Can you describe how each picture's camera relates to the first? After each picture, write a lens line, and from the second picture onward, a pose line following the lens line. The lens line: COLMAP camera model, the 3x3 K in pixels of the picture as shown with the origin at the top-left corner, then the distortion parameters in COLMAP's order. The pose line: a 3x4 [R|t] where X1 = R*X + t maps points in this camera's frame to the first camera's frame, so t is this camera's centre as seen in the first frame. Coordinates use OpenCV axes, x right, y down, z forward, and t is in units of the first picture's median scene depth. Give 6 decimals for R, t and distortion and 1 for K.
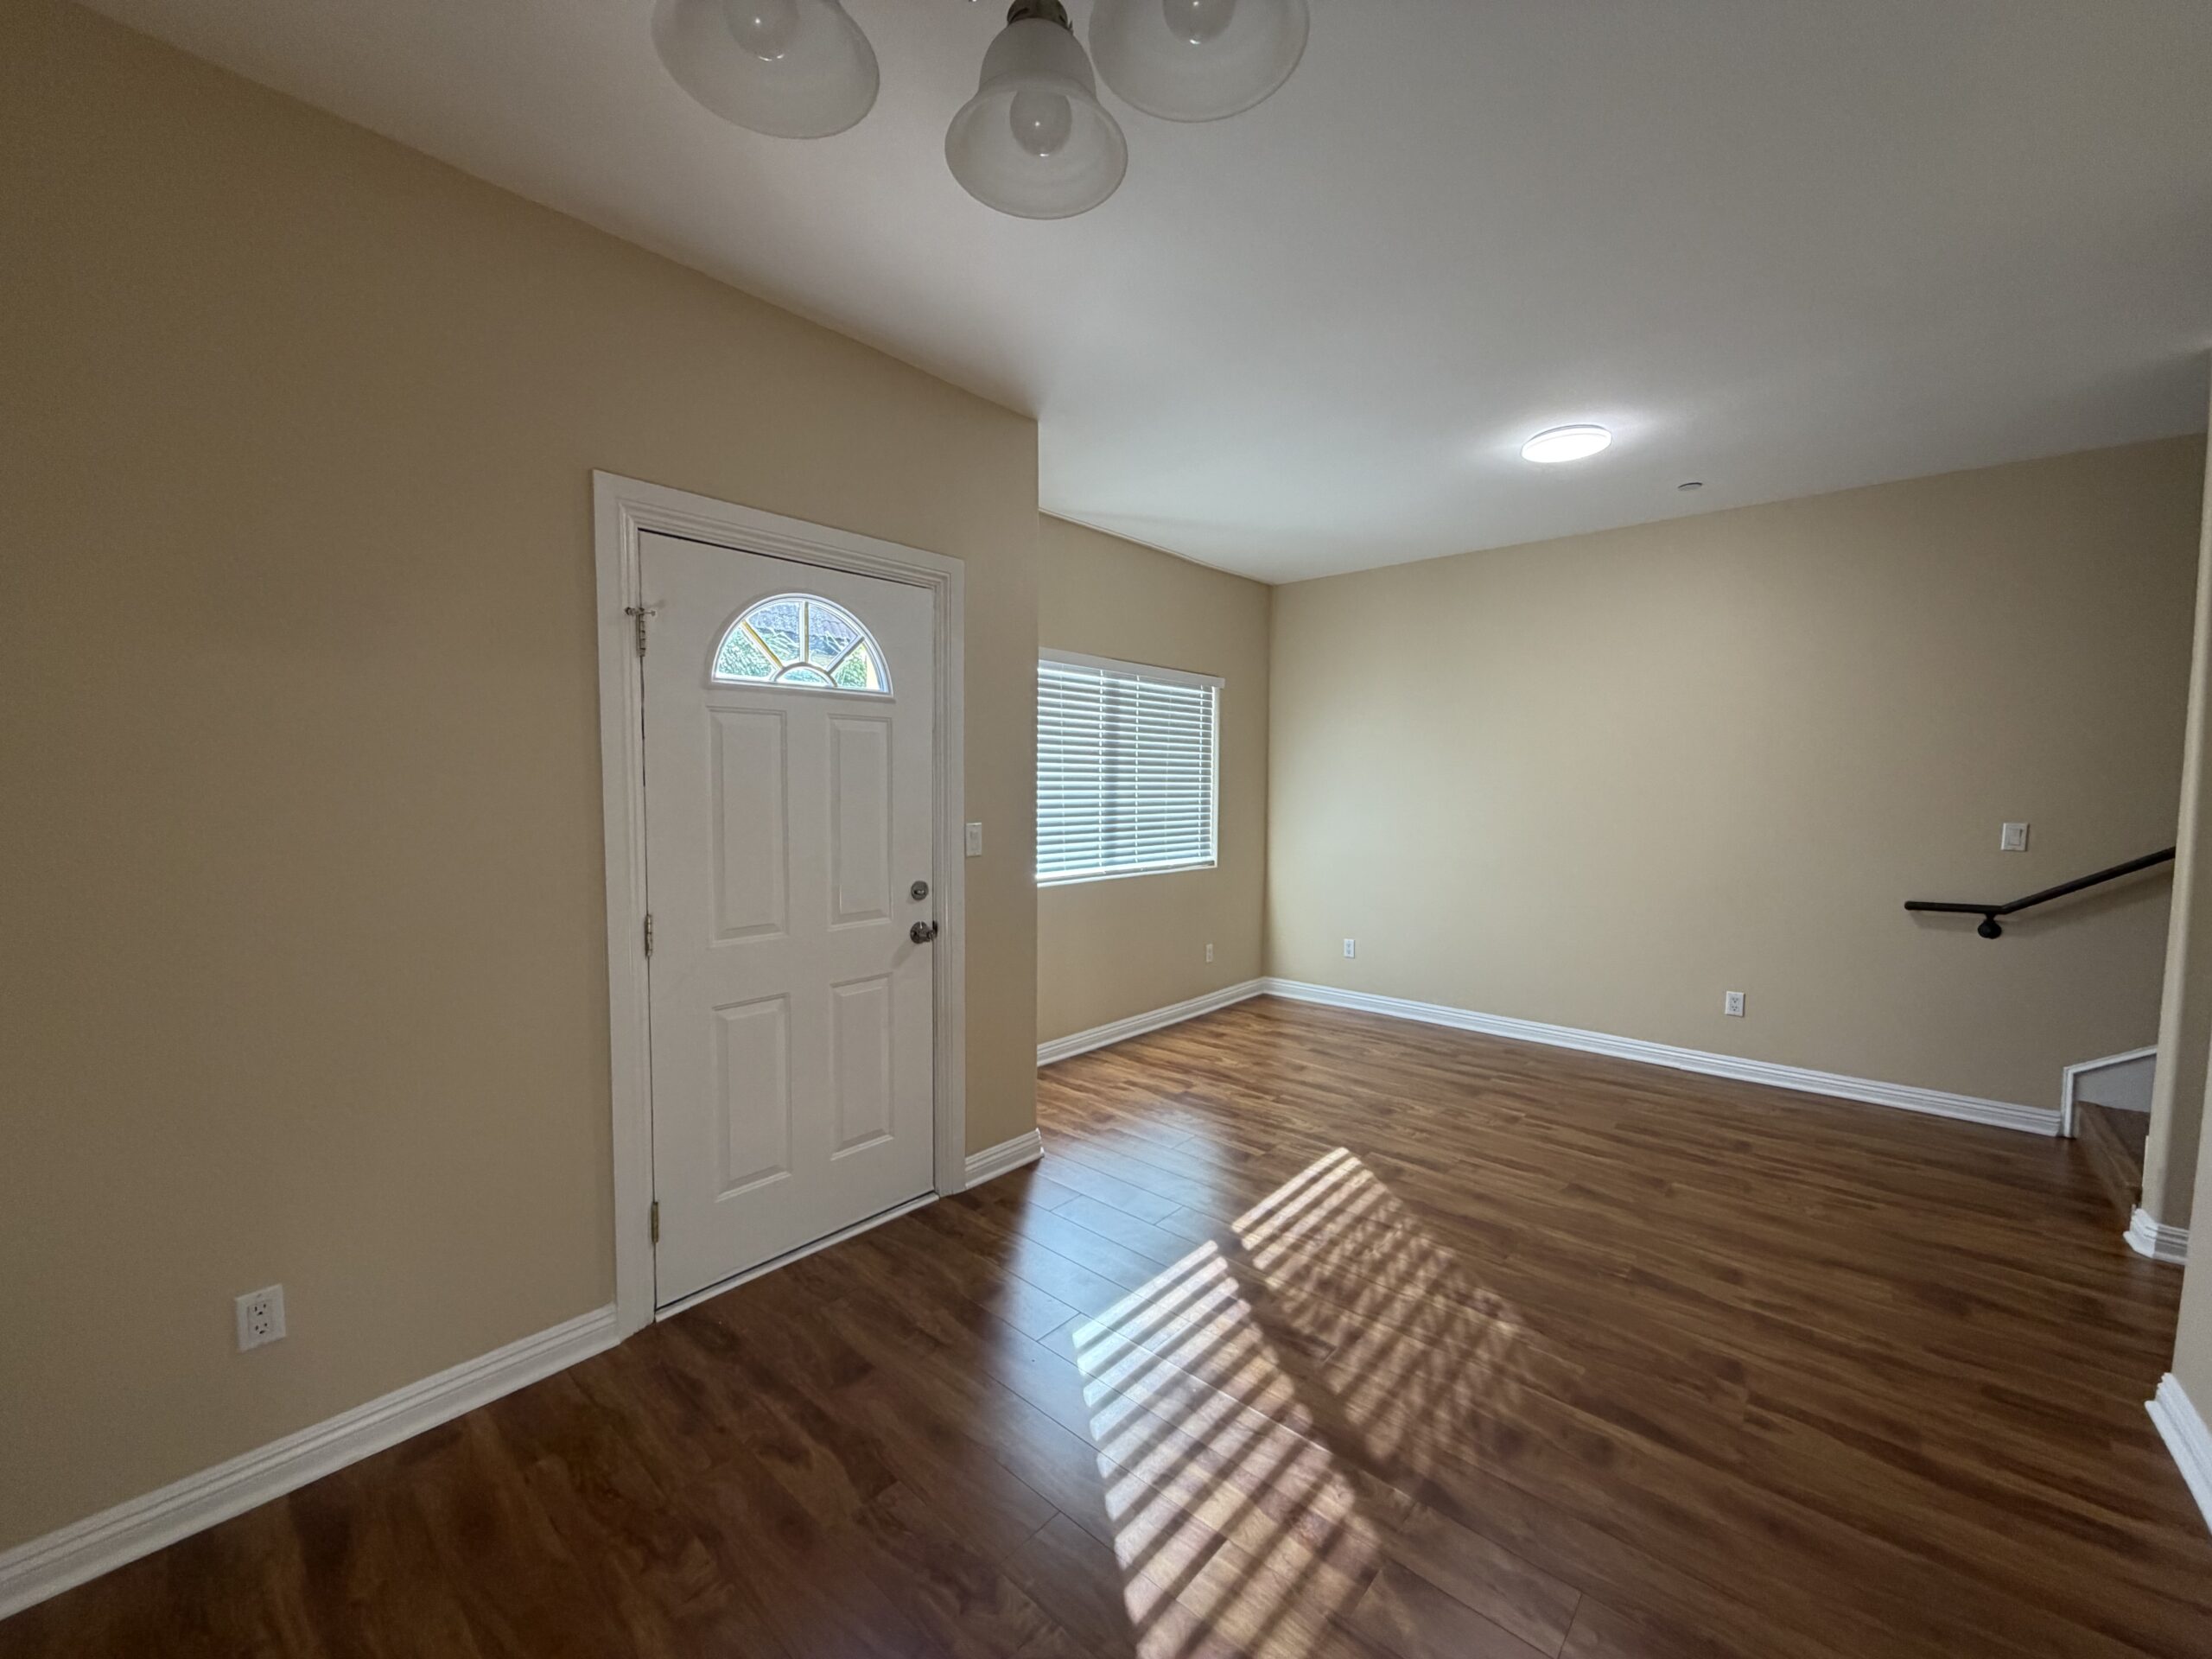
lens RADIAL K [[880.5, 0, 1111.2], [0, 880.5, 835.0], [0, 0, 1]] dist [-0.003449, 0.000149]
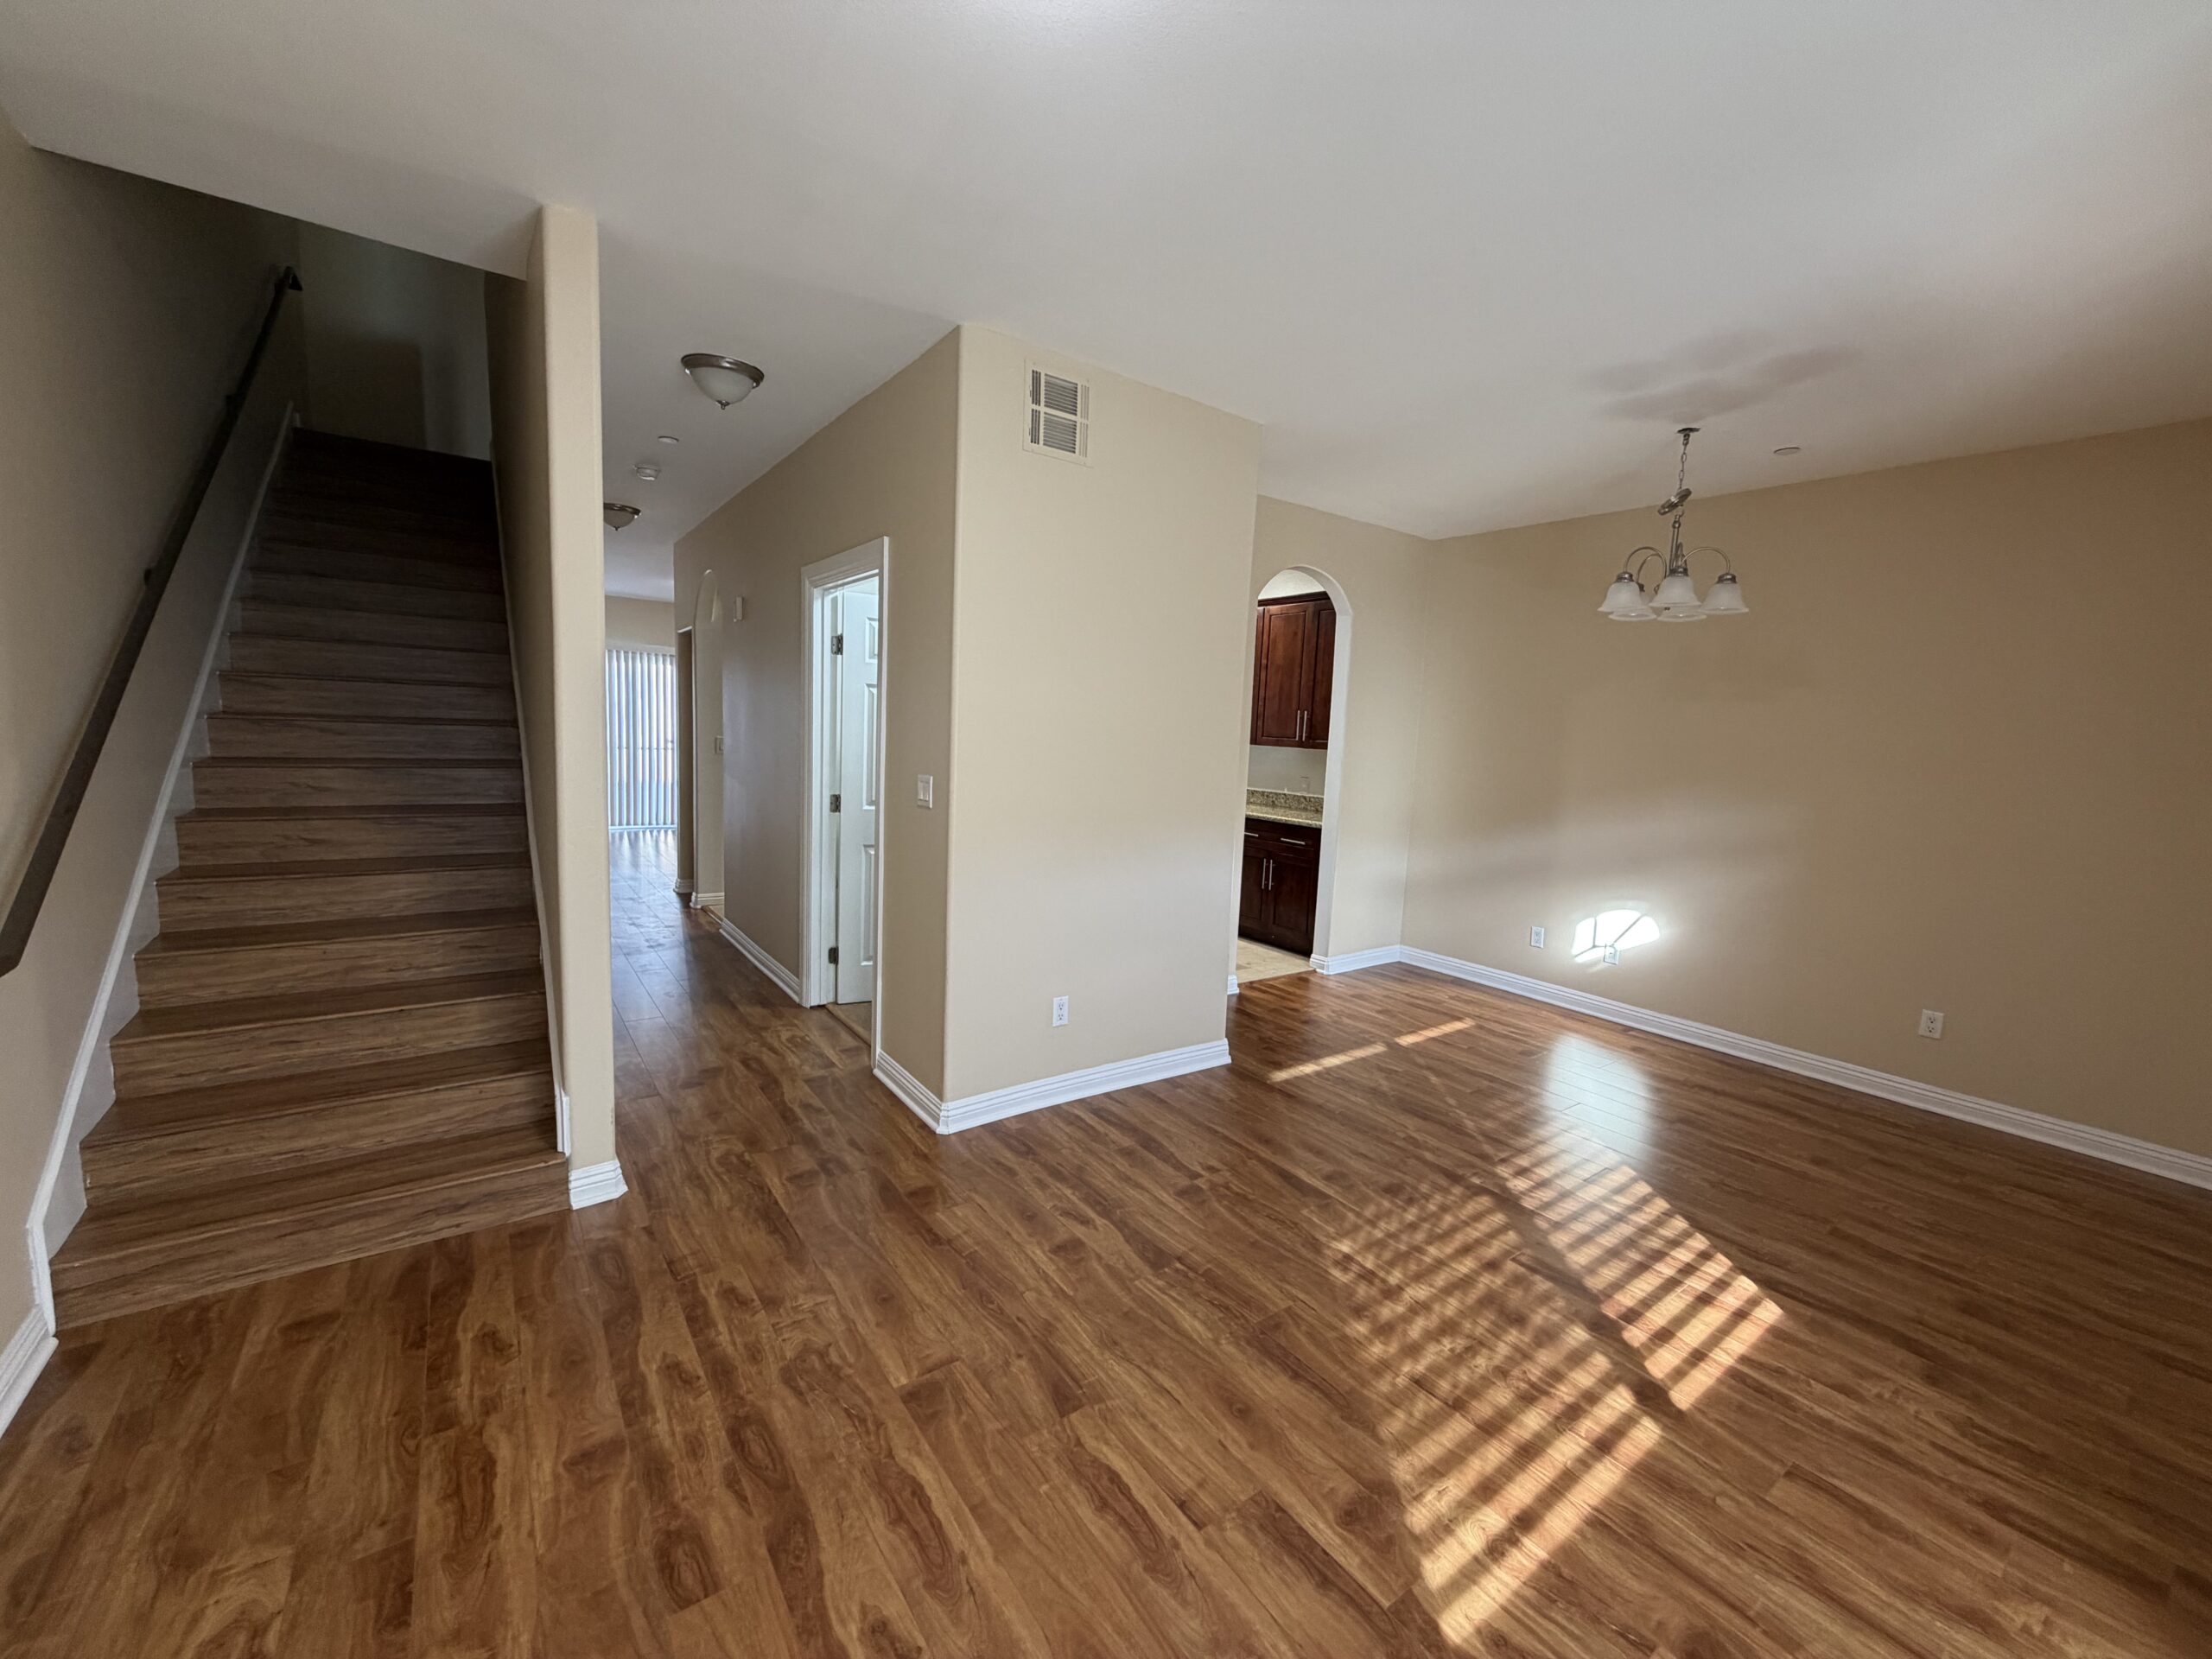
lens RADIAL K [[880.5, 0, 1105.7], [0, 880.5, 829.0], [0, 0, 1]] dist [-0.003449, 0.000149]
pose [[-0.972557, -0.073219, 0.220844, 0.491458], [-0.034239, 0.983898, 0.175418, -0.128501], [-0.230132, 0.163043, -0.959404, 1.880914]]
